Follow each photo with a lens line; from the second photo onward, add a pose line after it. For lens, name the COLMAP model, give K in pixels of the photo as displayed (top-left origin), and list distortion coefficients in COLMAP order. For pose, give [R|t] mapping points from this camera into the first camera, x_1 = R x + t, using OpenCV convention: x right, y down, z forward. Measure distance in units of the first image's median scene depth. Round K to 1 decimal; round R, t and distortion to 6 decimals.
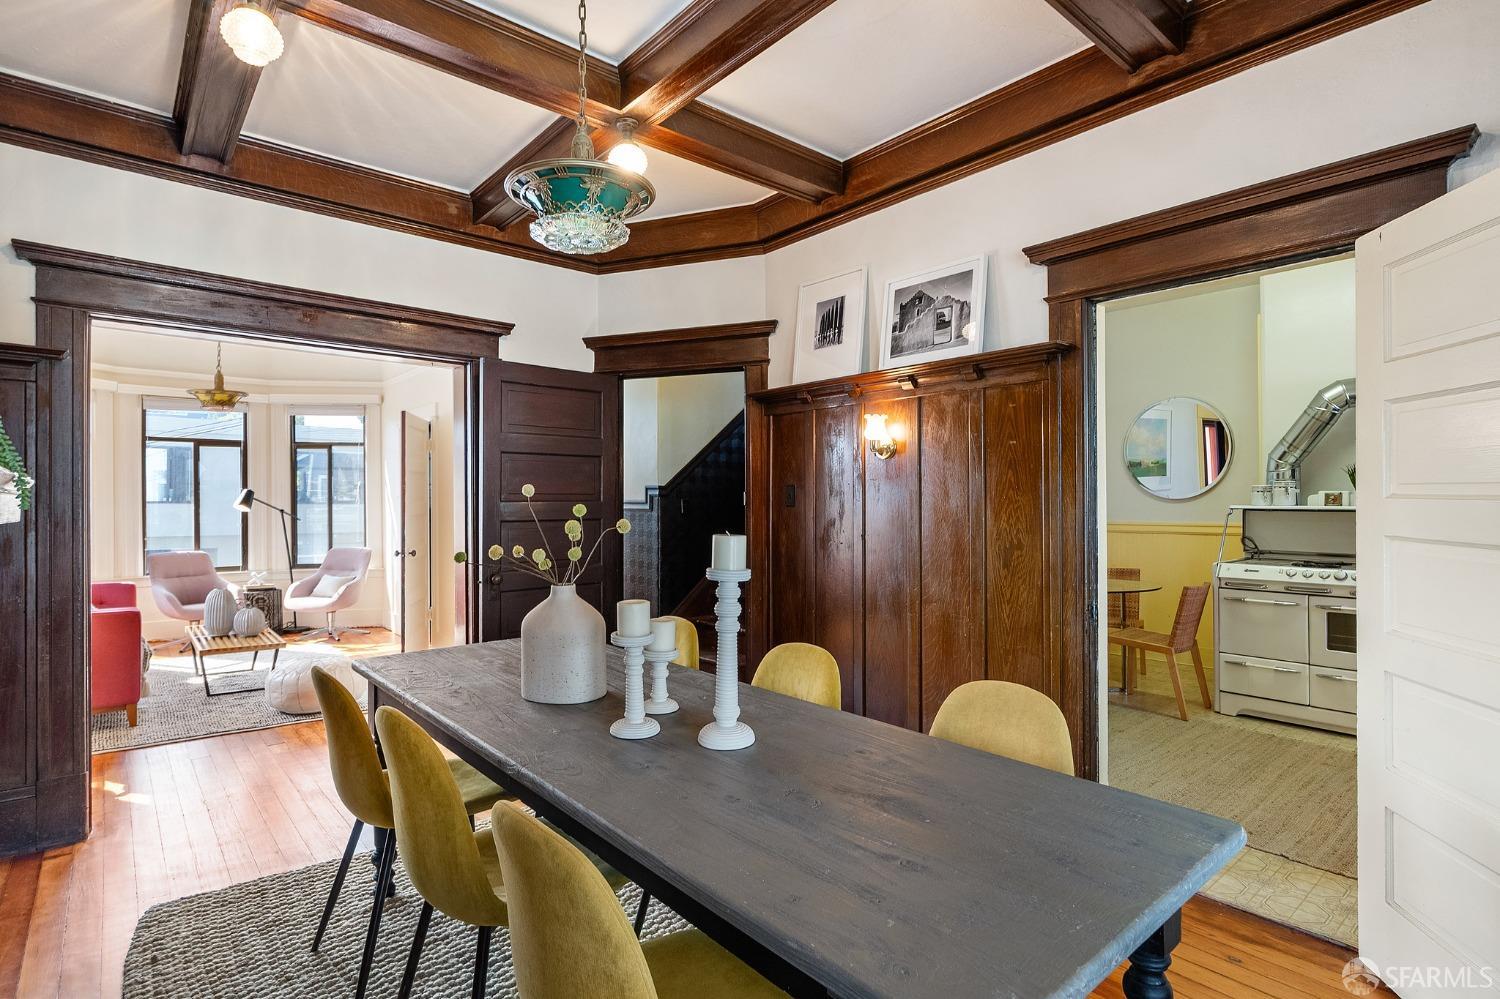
lens RADIAL K [[761.0, 0, 753.0], [0, 761.0, 502.7], [0, 0, 1]] dist [0.001234, -0.000003]
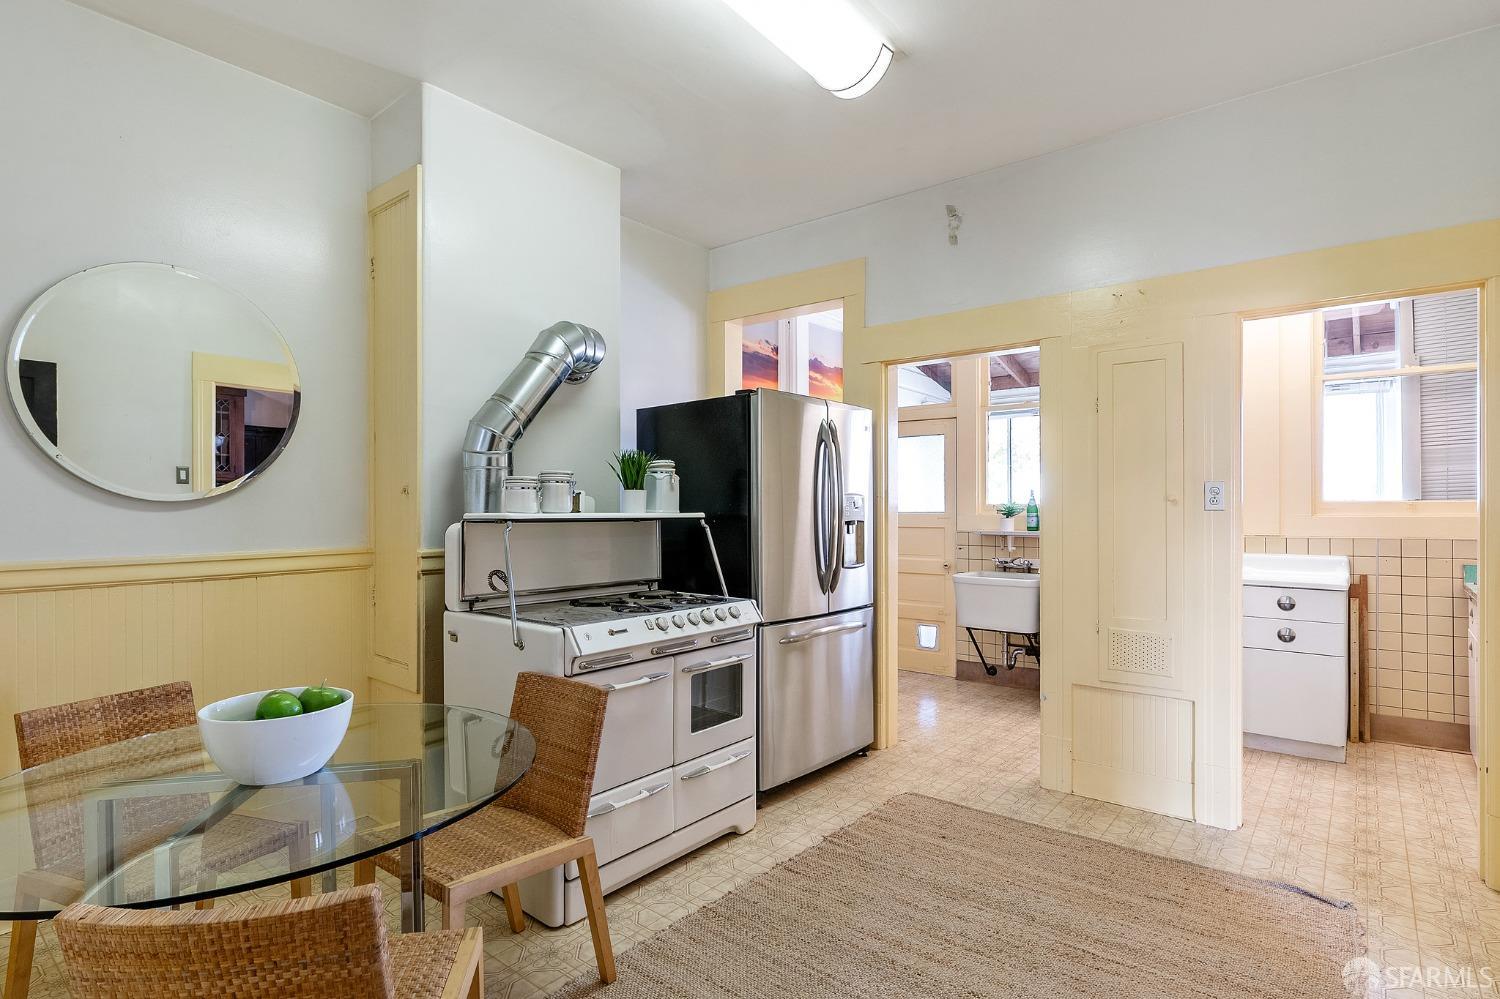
lens RADIAL K [[761.0, 0, 751.0], [0, 761.0, 504.6], [0, 0, 1]] dist [0.001234, -0.000003]
pose [[-0.186378, 0.007861, 0.982447, 0.100385], [0.004720, 0.999964, -0.007106, 0.002079], [-0.982467, 0.003313, -0.186408, 1.042010]]
